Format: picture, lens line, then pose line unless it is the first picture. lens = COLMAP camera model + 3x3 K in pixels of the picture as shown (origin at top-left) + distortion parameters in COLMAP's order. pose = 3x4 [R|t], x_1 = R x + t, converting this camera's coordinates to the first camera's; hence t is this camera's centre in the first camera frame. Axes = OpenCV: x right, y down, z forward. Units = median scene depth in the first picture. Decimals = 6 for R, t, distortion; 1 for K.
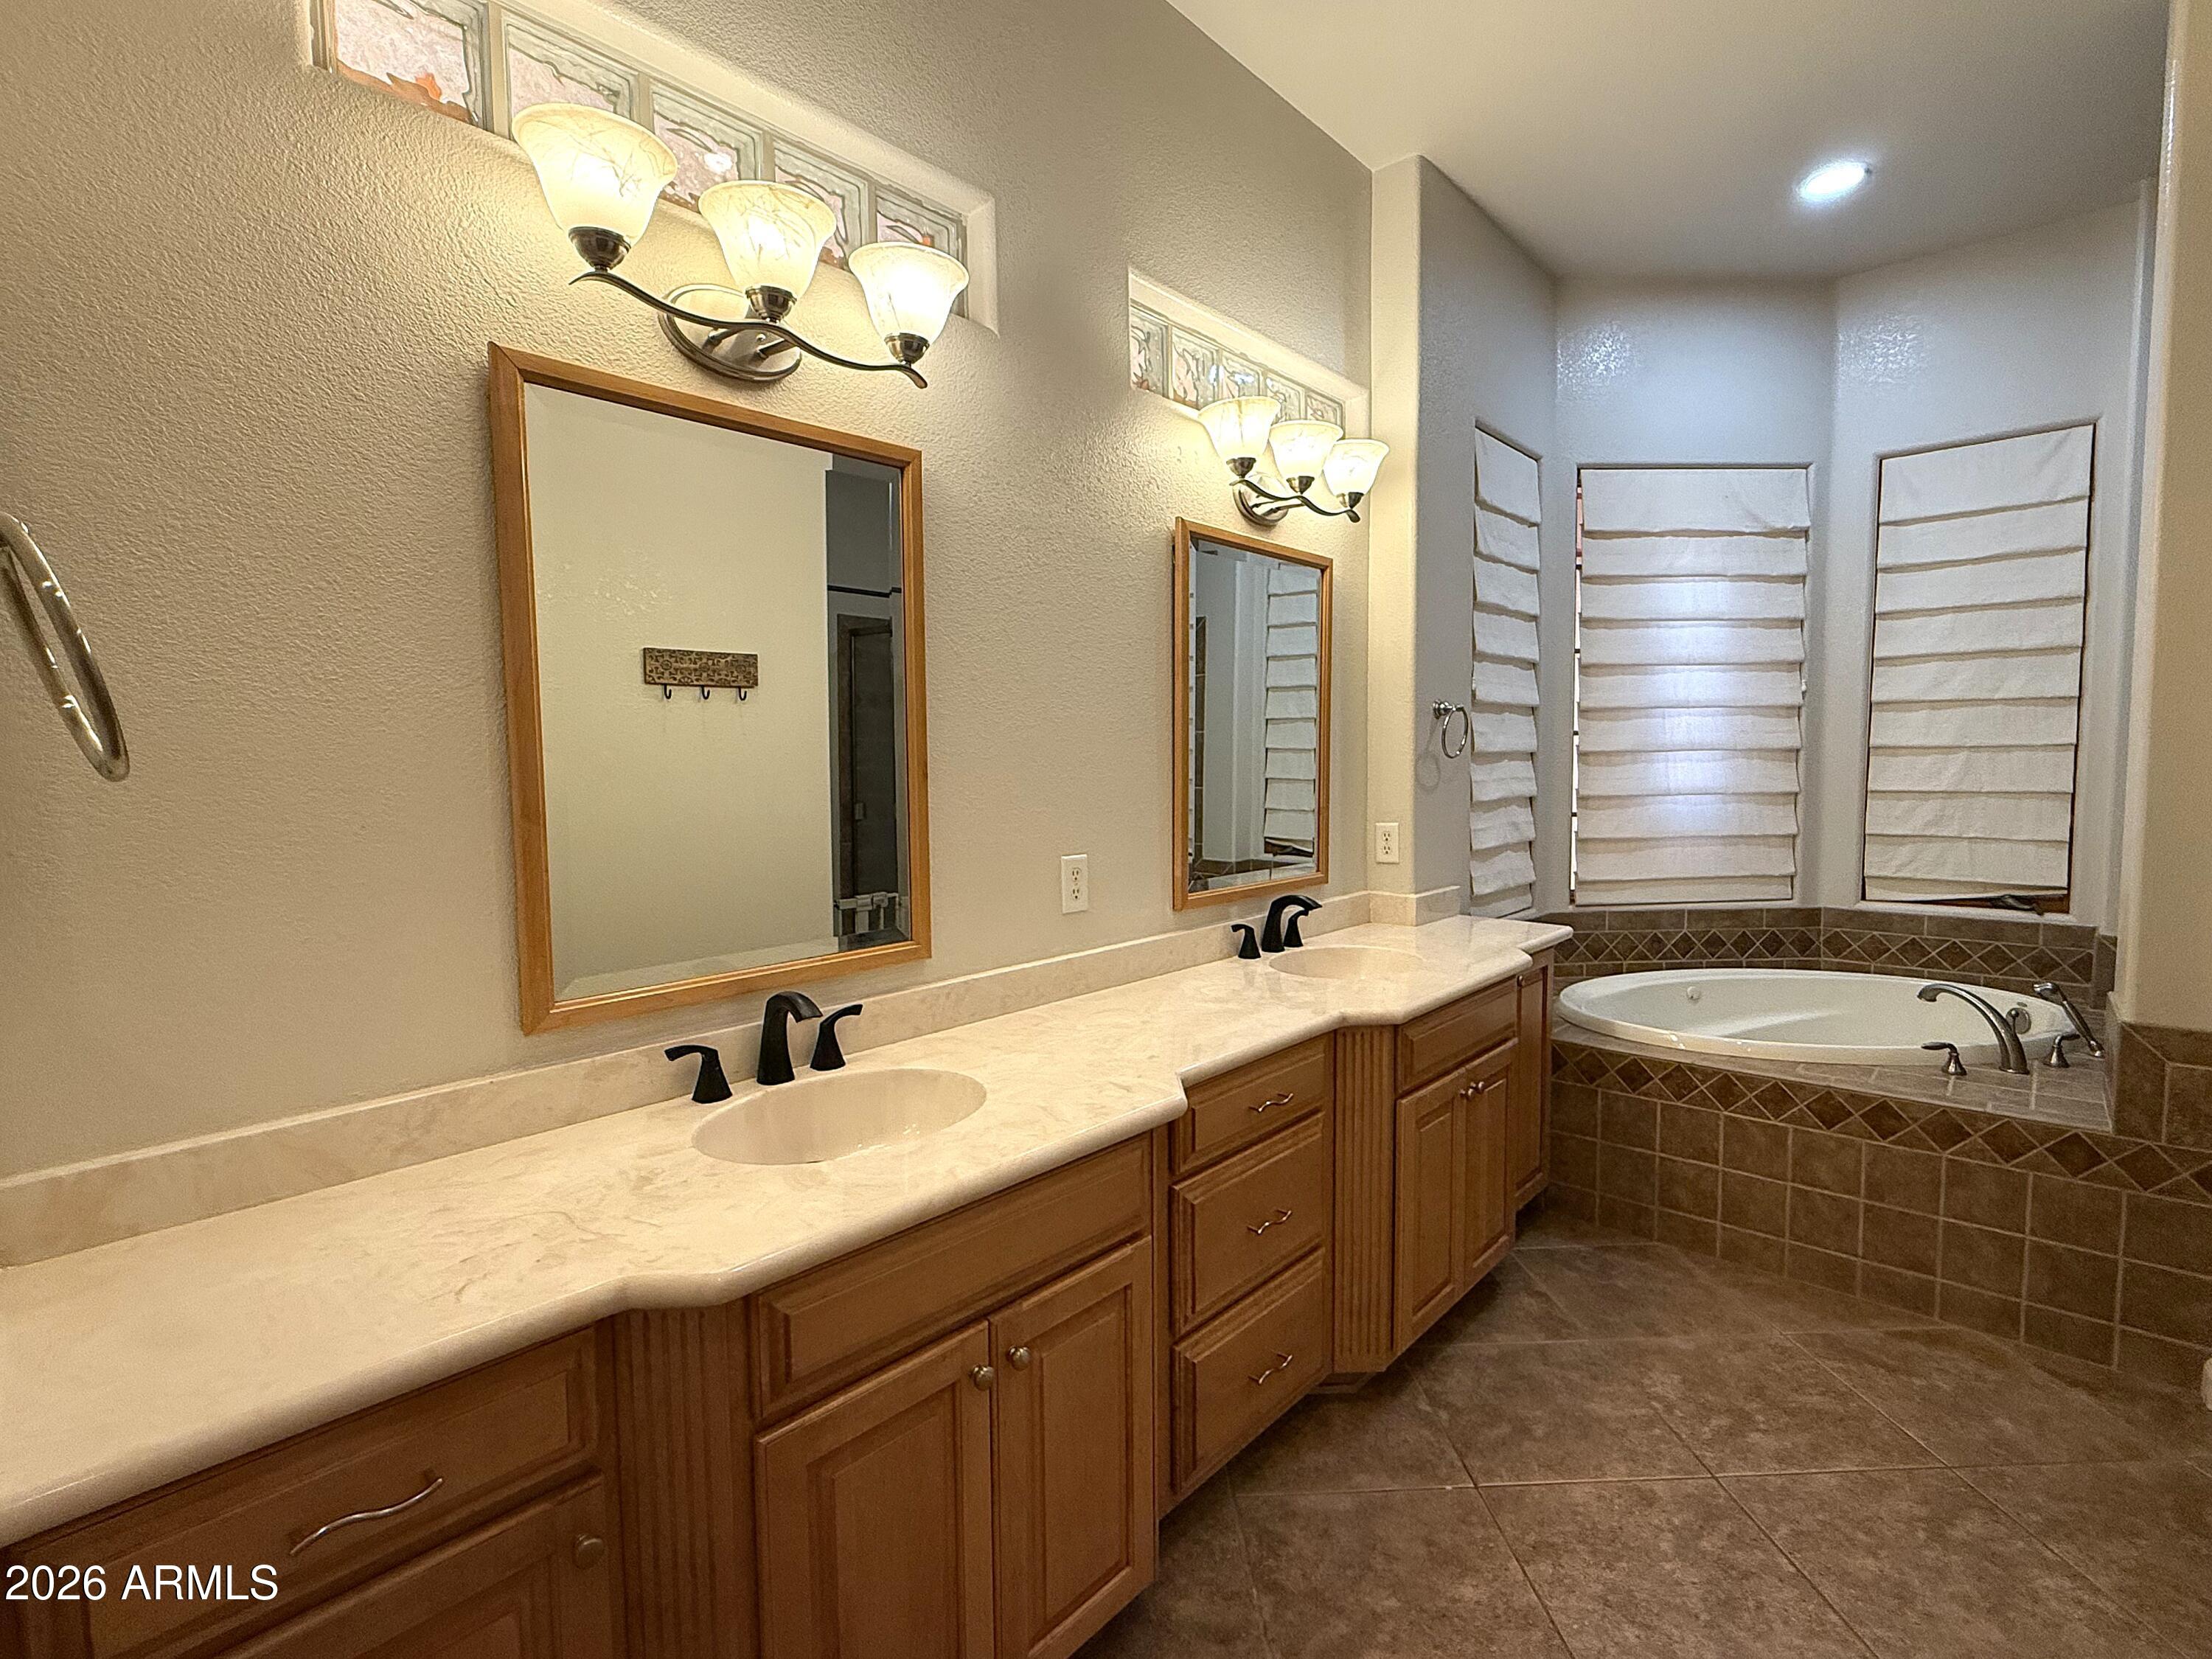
lens RADIAL K [[1040.5, 0, 1108.8], [0, 1040.5, 826.3], [0, 0, 1]] dist [0.006875, -0.002151]
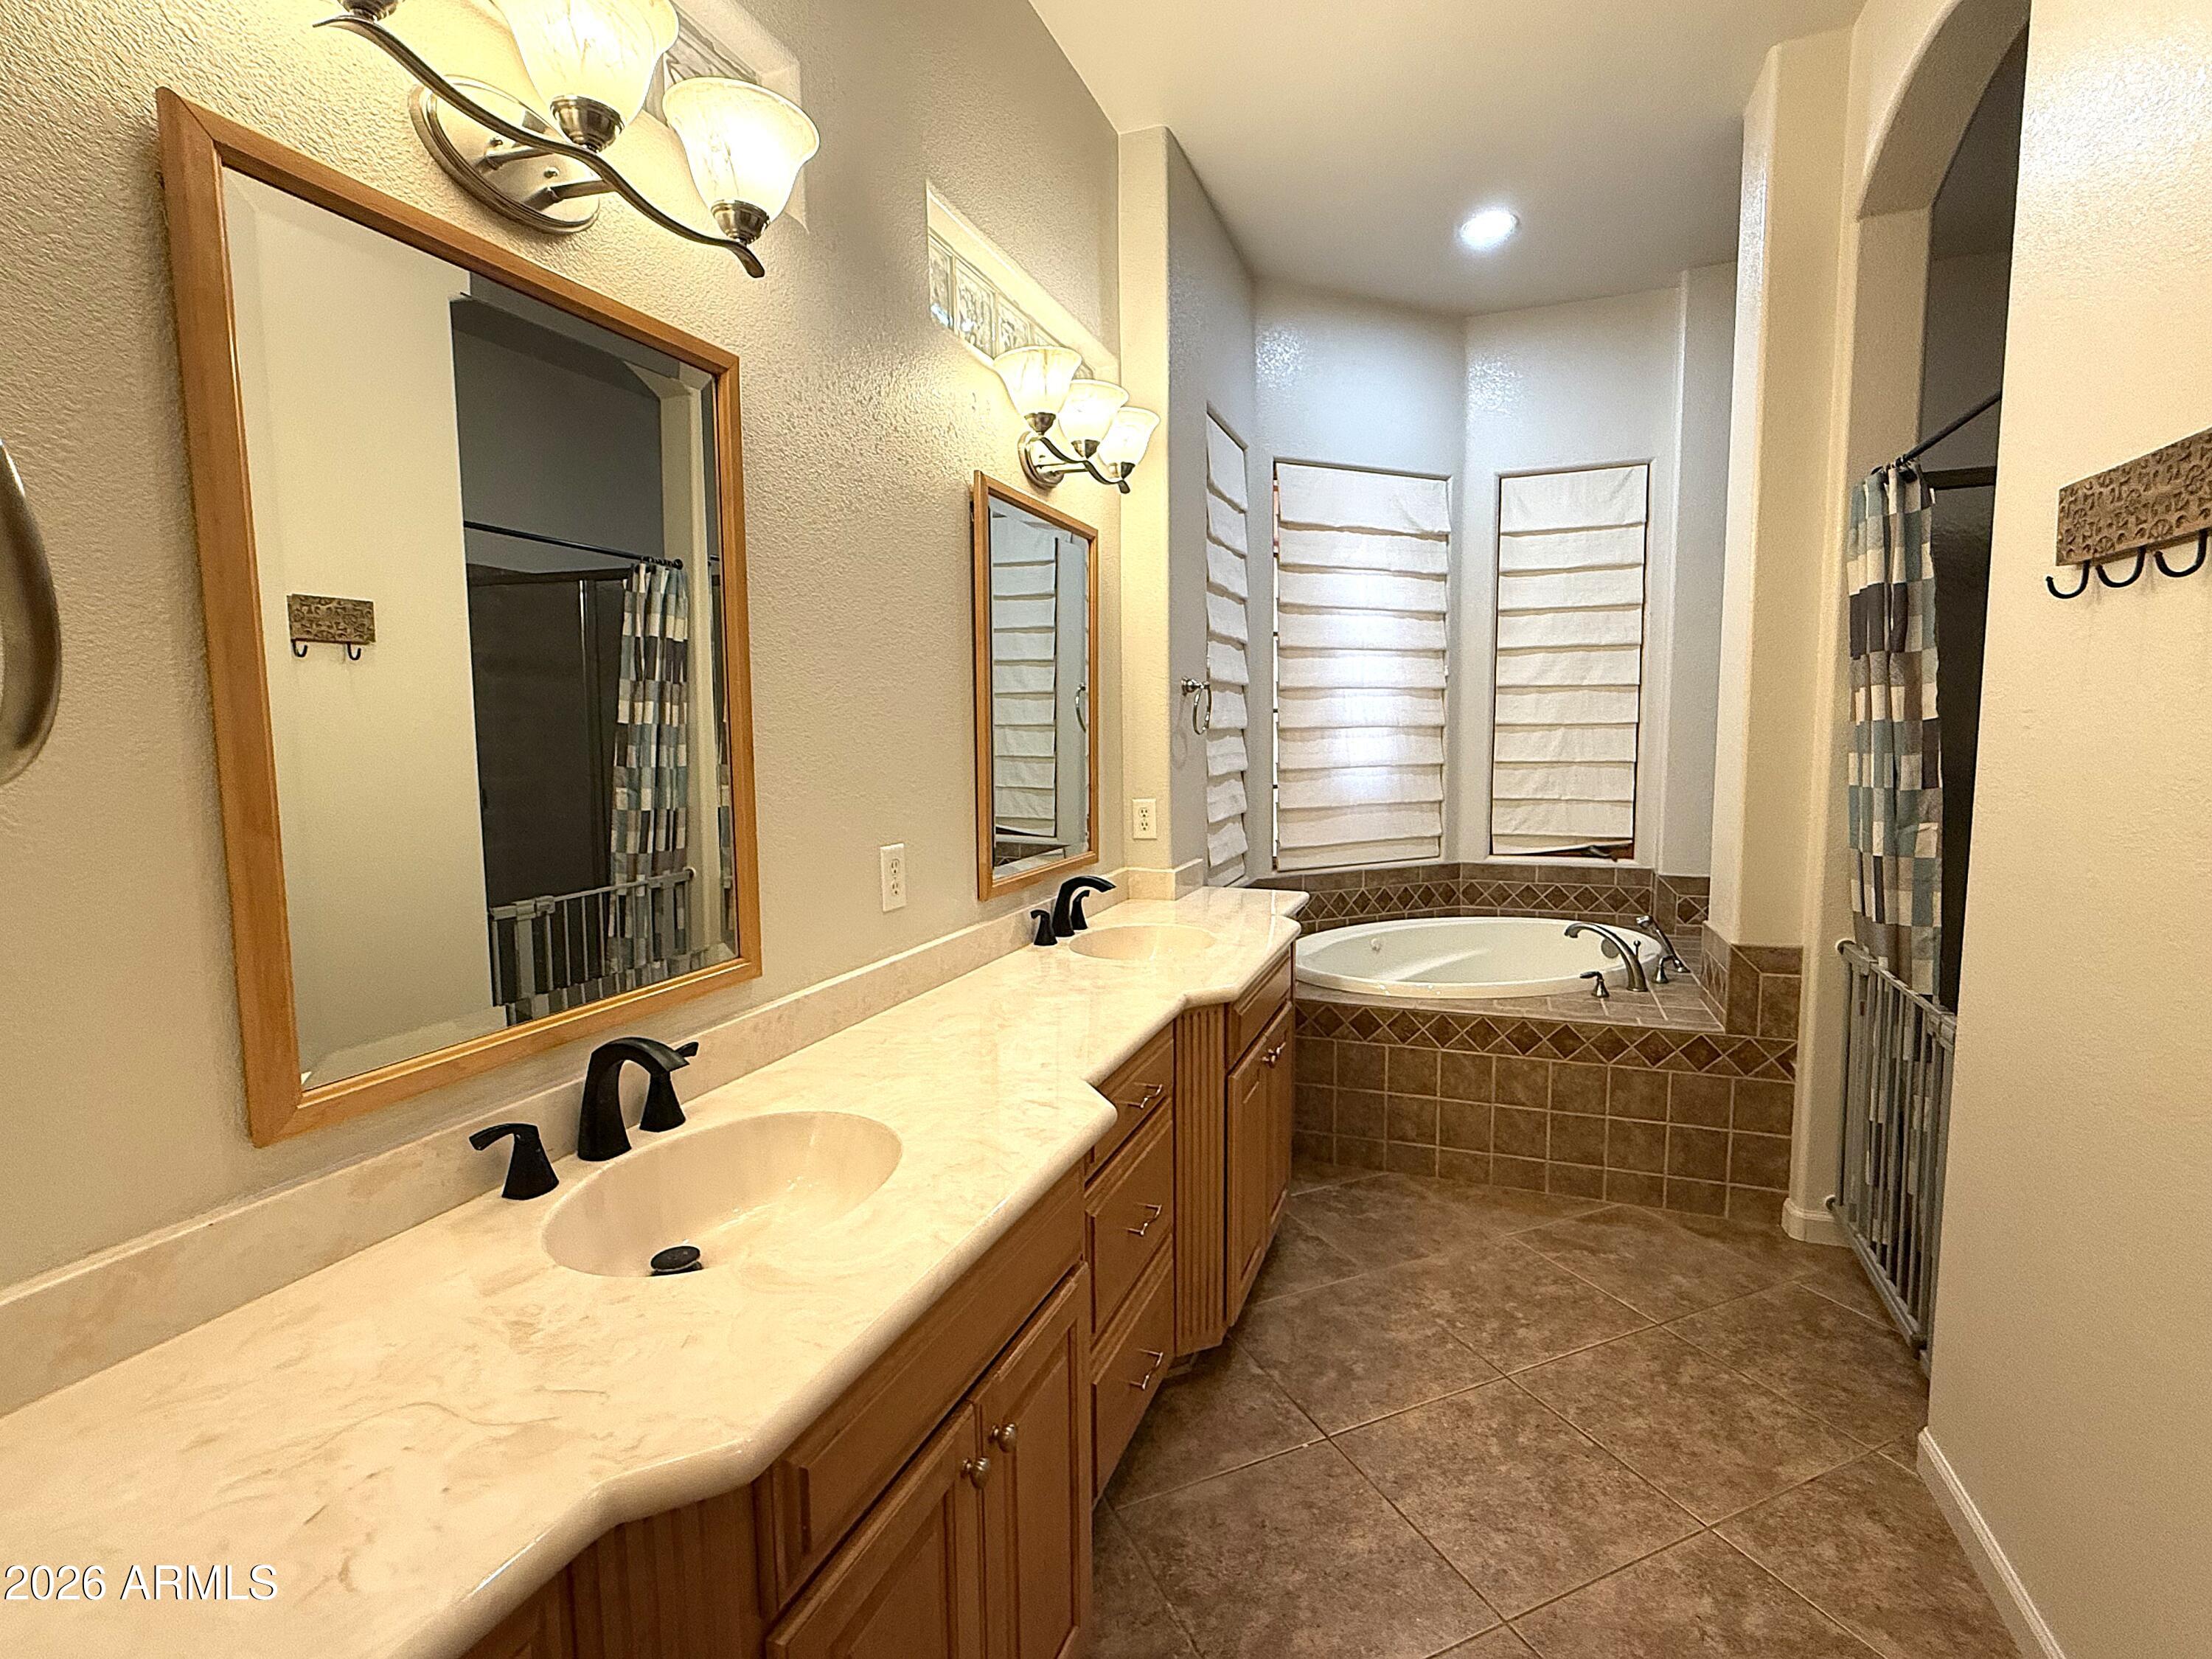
lens RADIAL K [[1040.5, 0, 1108.9], [0, 1040.5, 829.1], [0, 0, 1]] dist [0.006875, -0.002151]
pose [[0.931209, -0.034082, 0.362887, -0.172359], [0.024672, 0.999229, 0.030535, -0.008012], [-0.363648, -0.019482, 0.931333, 0.103476]]
